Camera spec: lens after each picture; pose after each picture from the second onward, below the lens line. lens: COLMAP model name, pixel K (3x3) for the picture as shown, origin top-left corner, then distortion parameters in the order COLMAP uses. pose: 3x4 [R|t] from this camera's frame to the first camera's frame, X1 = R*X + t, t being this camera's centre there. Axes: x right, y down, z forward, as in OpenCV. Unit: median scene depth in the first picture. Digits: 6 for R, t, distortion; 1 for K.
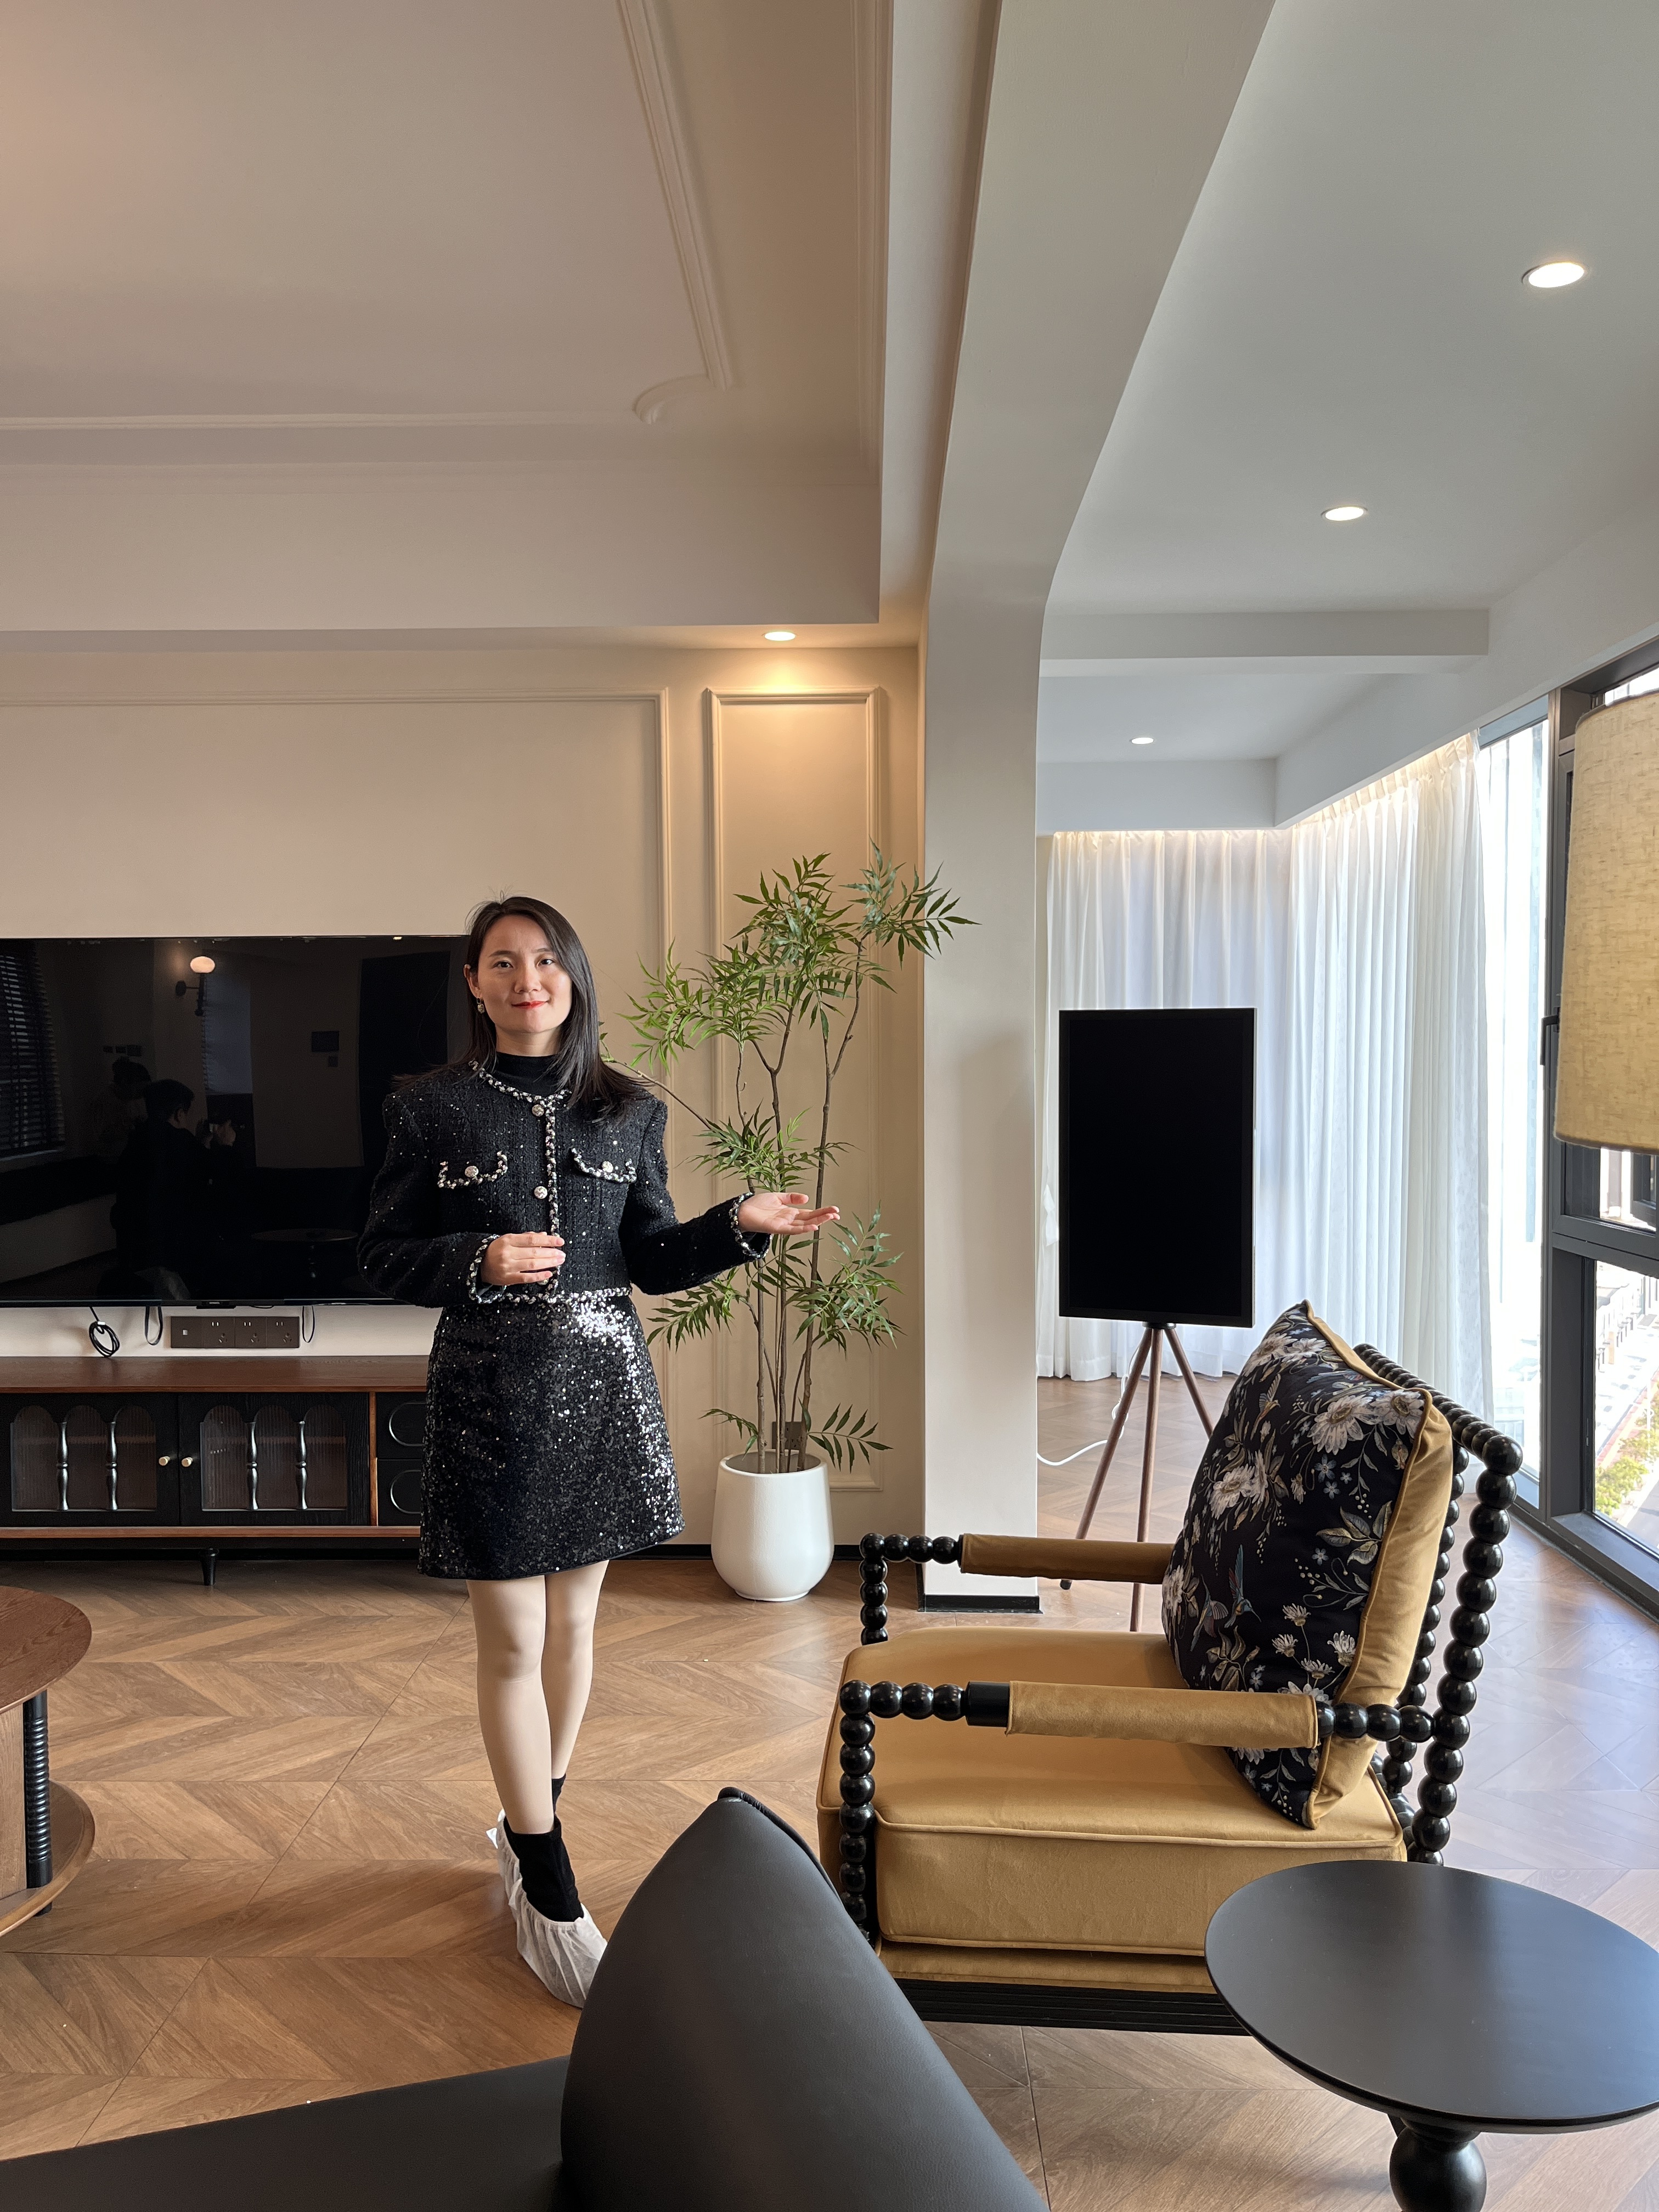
lens RADIAL K [[1689.1, 0, 820.3], [0, 1689.1, 1112.9], [0, 0, 1]] dist [0.050458, -0.105979]
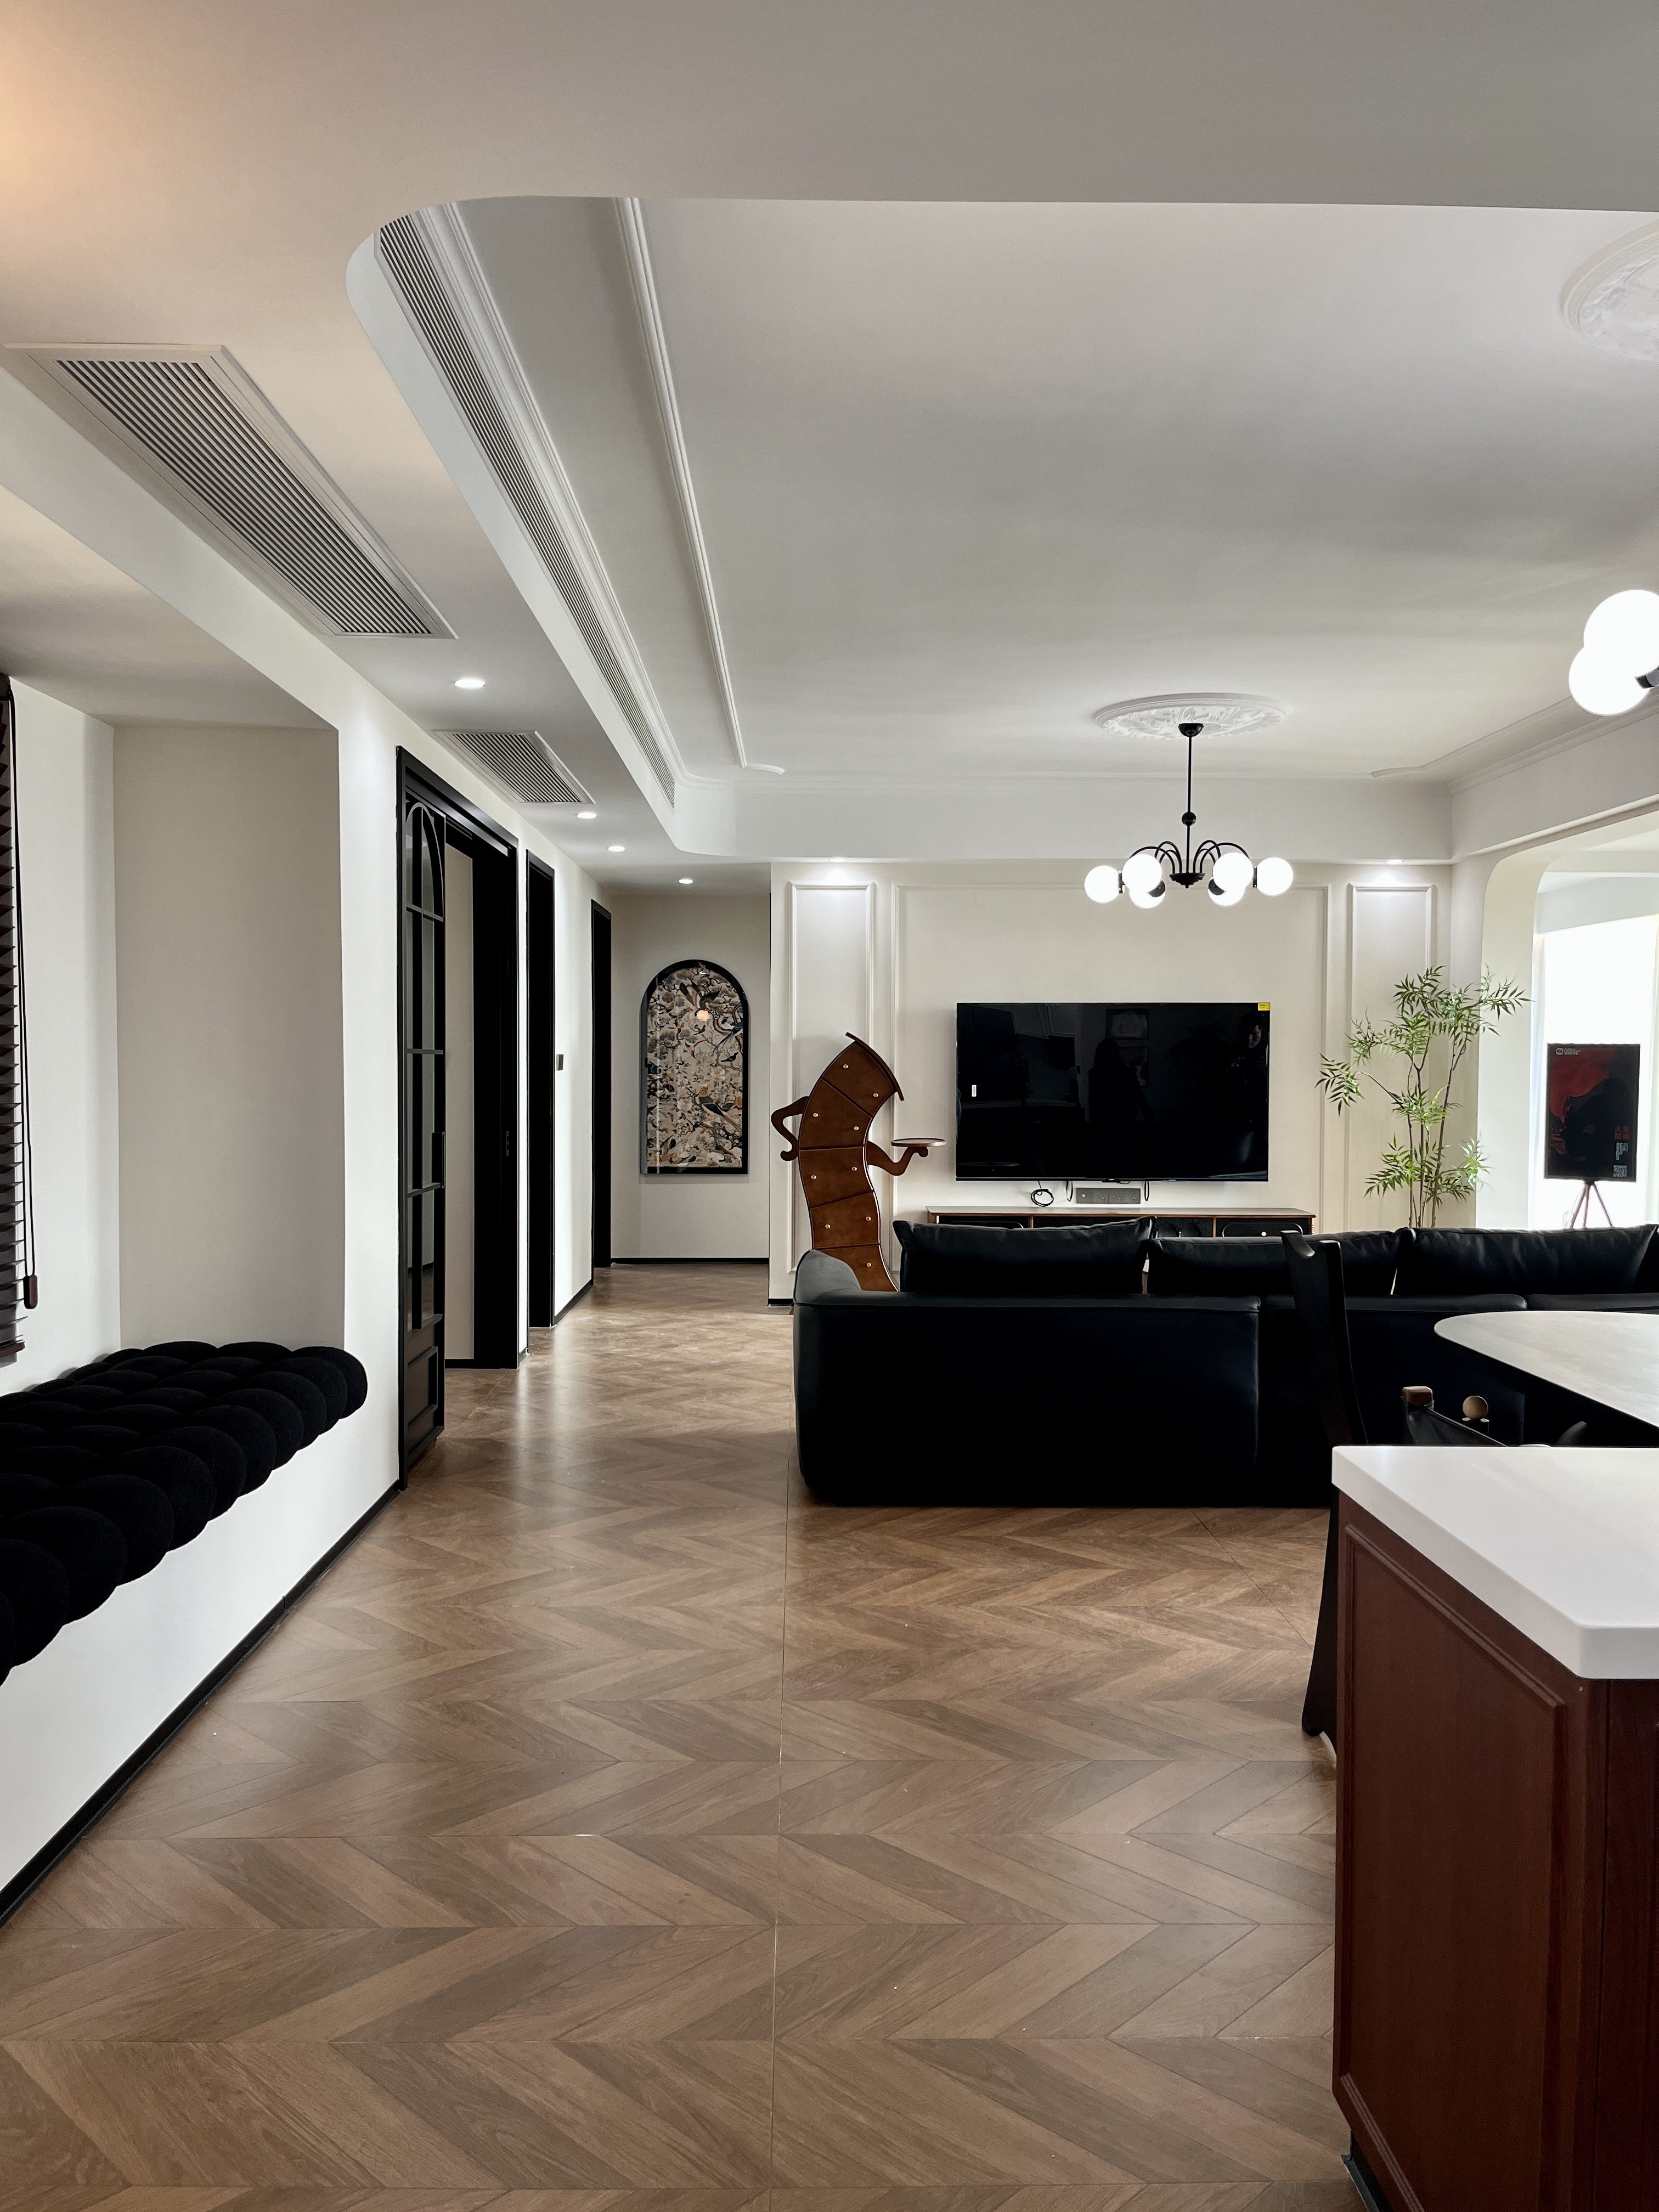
lens RADIAL K [[1689.1, 0, 820.3], [0, 1689.1, 1112.9], [0, 0, 1]] dist [0.050458, -0.105979]
pose [[0.995391, 0.012513, 0.095078, -0.915207], [-0.011164, 0.999830, -0.014705, 0.067335], [-0.095246, 0.013575, 0.995361, -1.006912]]
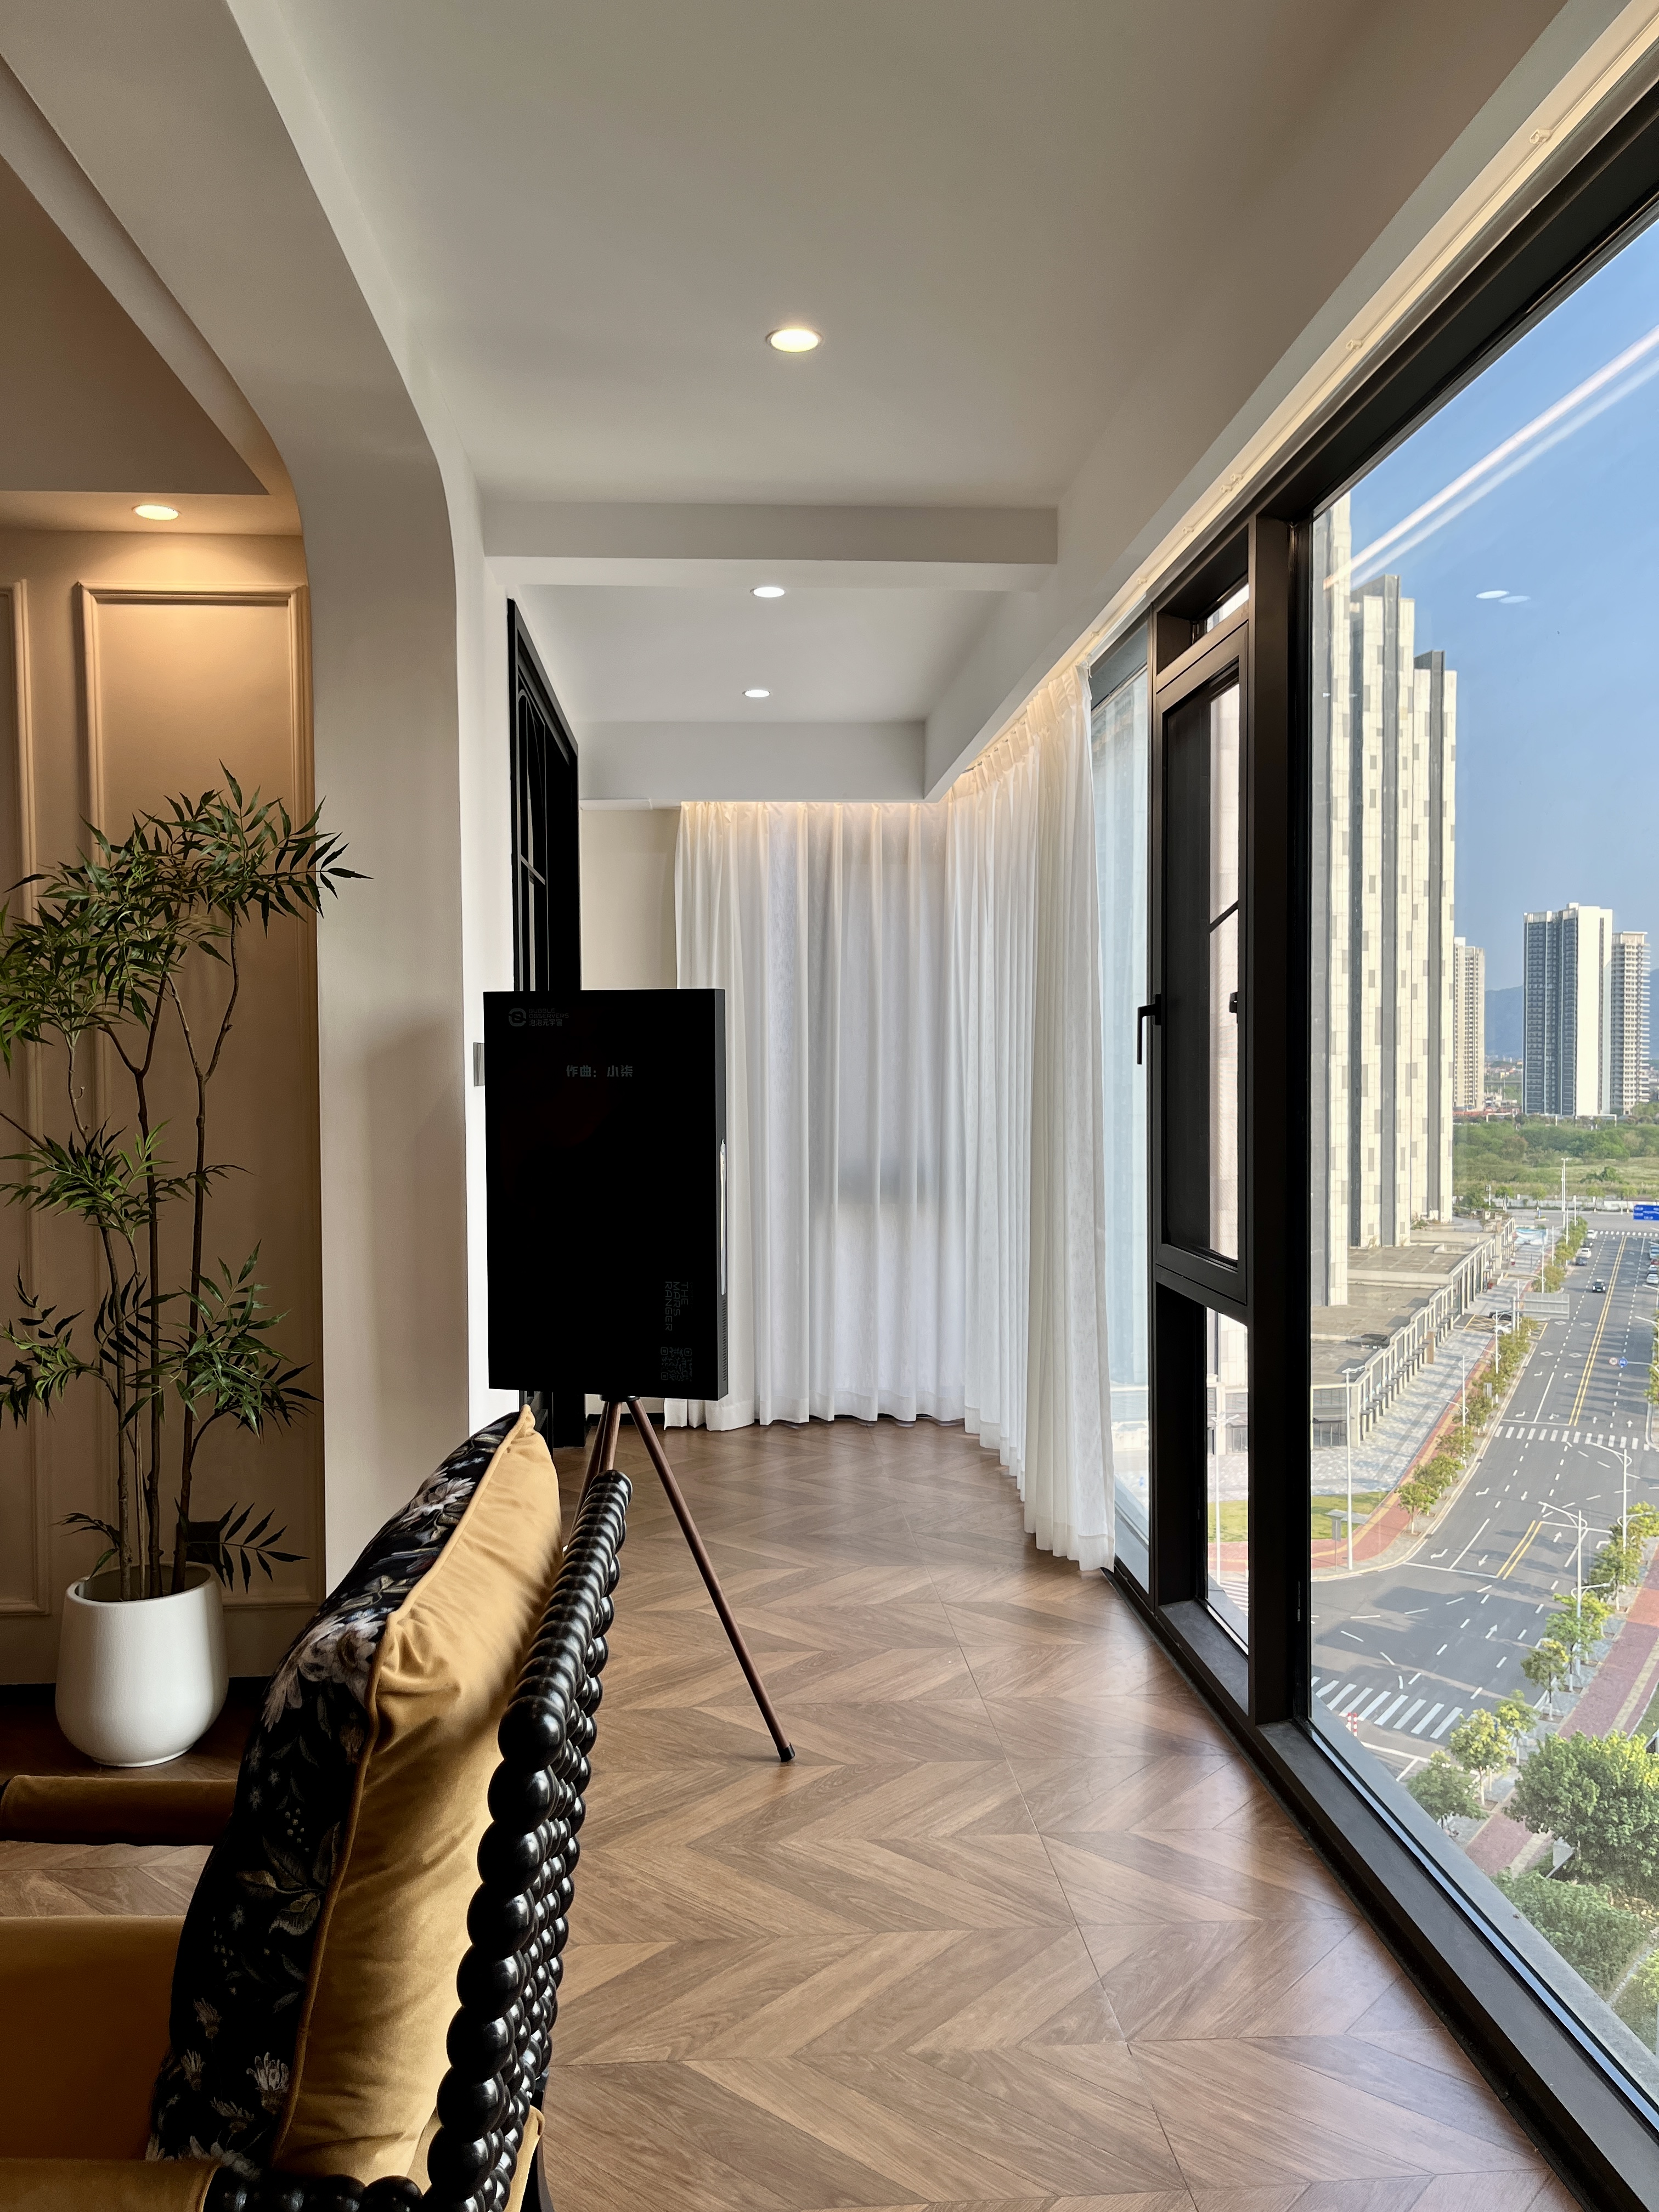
lens RADIAL K [[1689.1, 0, 820.3], [0, 1689.1, 1112.9], [0, 0, 1]] dist [0.050458, -0.105979]
pose [[0.995827, -0.005875, 0.091073, 0.209984], [0.006515, 0.999956, -0.006729, 0.000765], [-0.091030, 0.007294, 0.995821, 0.204250]]
